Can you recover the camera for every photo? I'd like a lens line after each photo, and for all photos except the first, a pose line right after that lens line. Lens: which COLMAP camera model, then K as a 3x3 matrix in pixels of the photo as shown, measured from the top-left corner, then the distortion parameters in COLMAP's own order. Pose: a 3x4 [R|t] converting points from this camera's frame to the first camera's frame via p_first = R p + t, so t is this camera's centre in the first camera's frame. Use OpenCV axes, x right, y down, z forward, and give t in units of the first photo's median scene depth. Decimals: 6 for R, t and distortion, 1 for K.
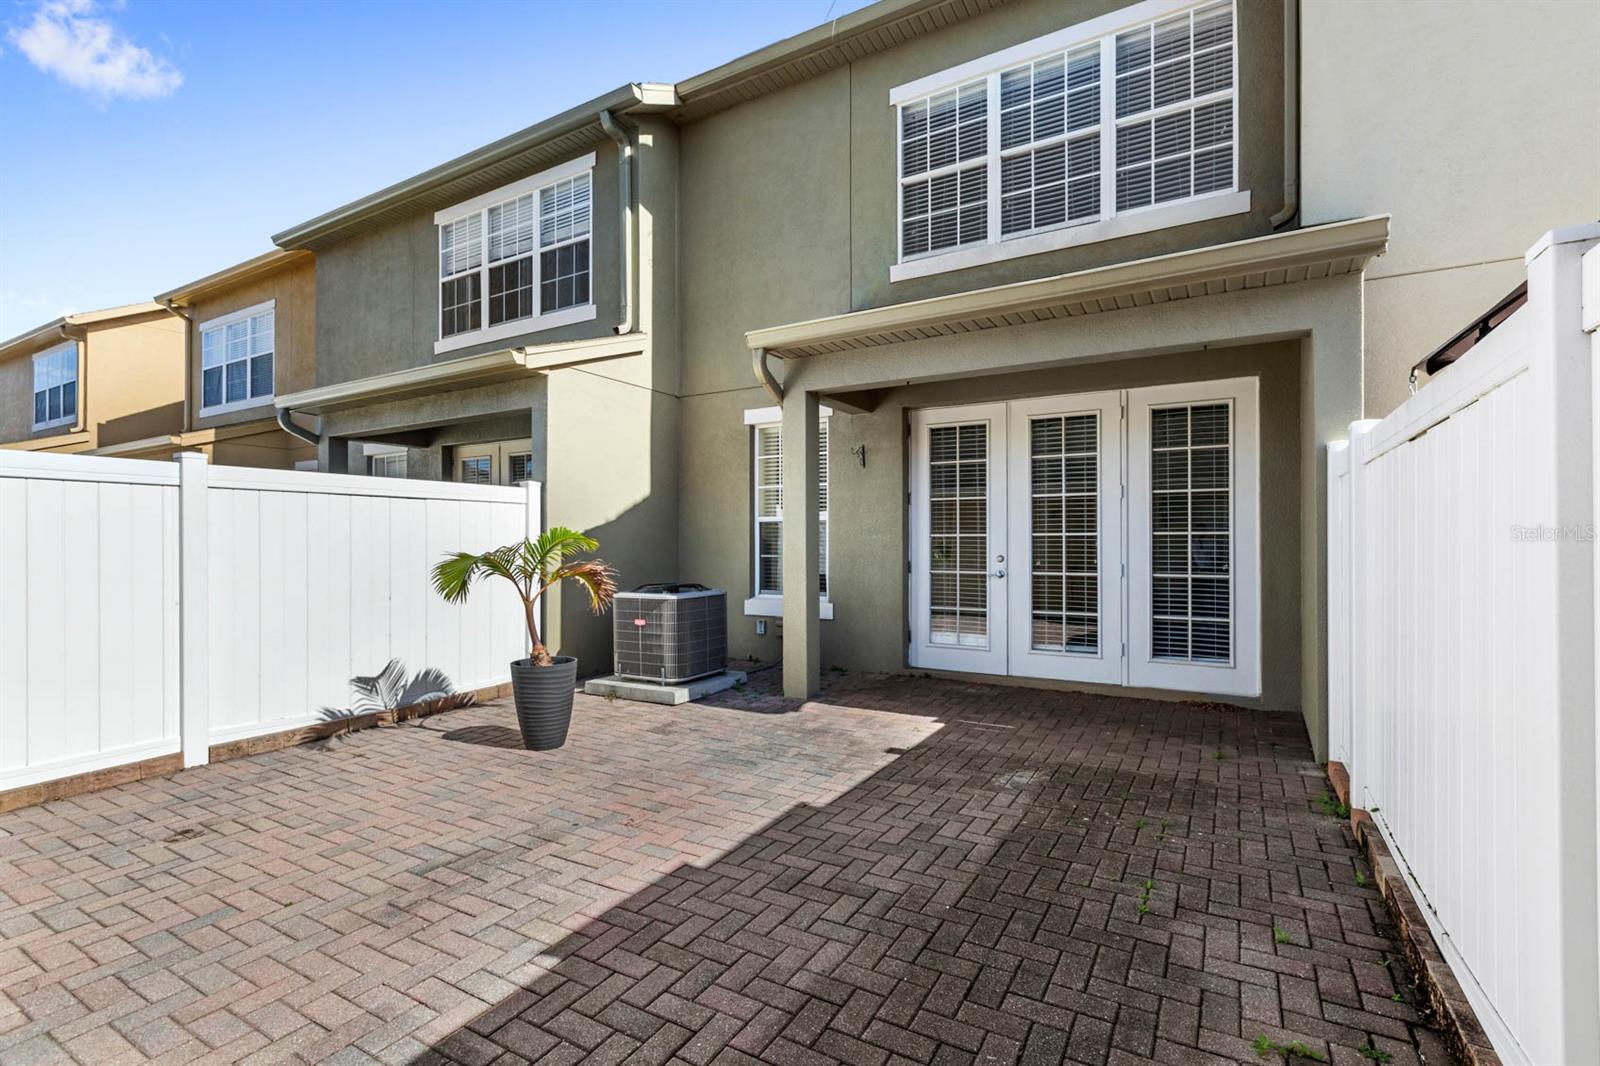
lens RADIAL K [[736.1, 0, 802.6], [0, 736.1, 537.2], [0, 0, 1]] dist [0.000286, 0.000525]
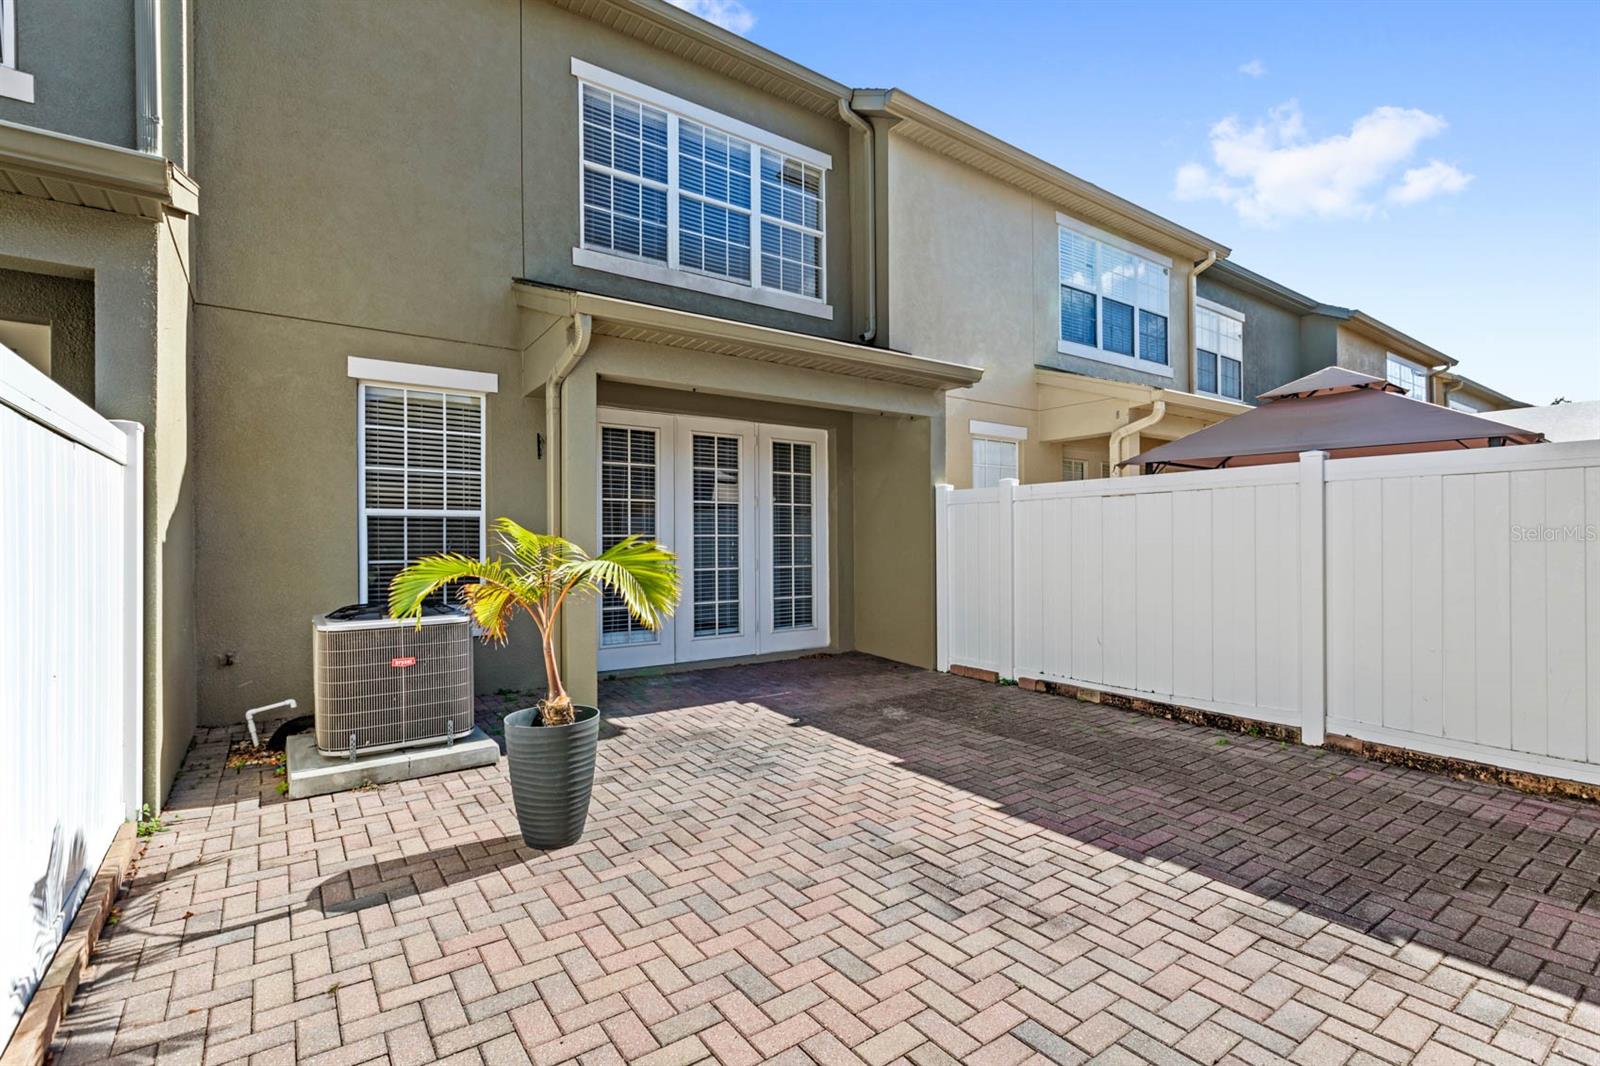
lens RADIAL K [[741.6, 0, 800.0], [0, 741.6, 533.0], [0, 0, 1]] dist [0.001818, 0.000331]
pose [[0.403760, 0.011736, 0.914790, -0.869323], [-0.002068, 0.999927, -0.011915, 0.007275], [-0.914863, 0.002919, 0.403754, 0.501624]]
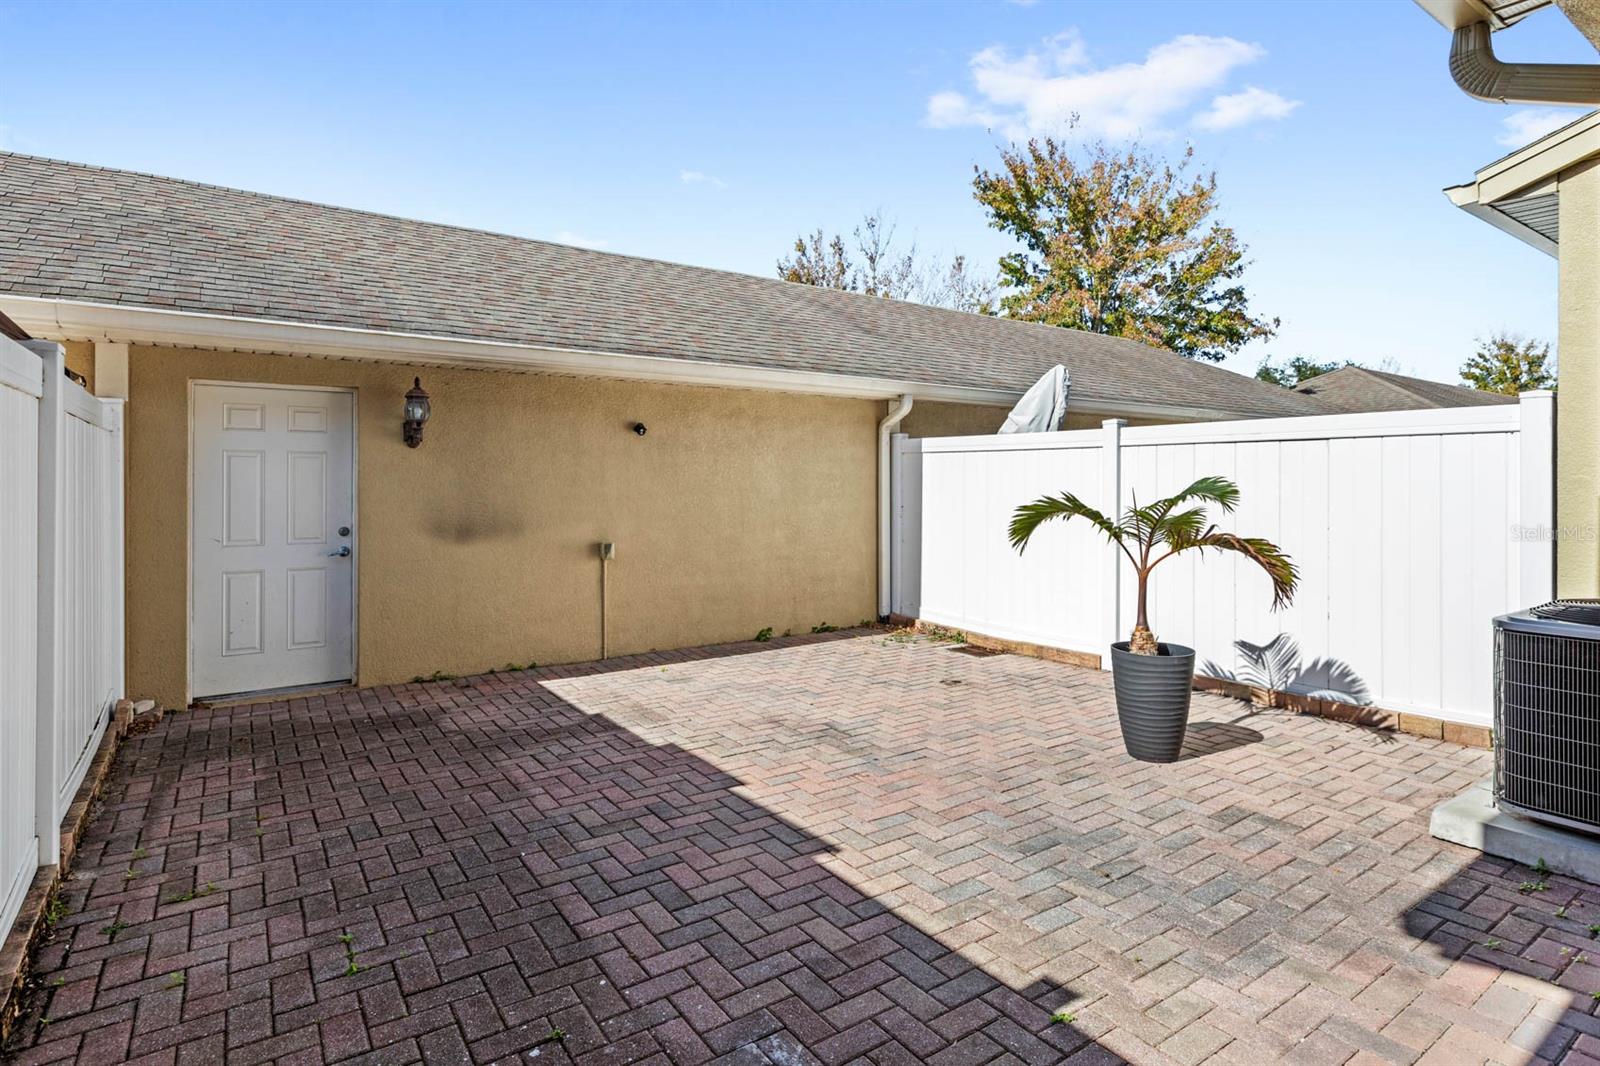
lens RADIAL K [[823.9, 0, 803.2], [0, 823.9, 477.8], [0, 0, 1]] dist [-0.003906, 0.000187]
pose [[-0.421092, -0.000502, -0.907018, 0.591018], [0.005021, 0.999983, -0.002884, -0.012607], [0.907004, -0.005769, -0.421083, 1.009009]]
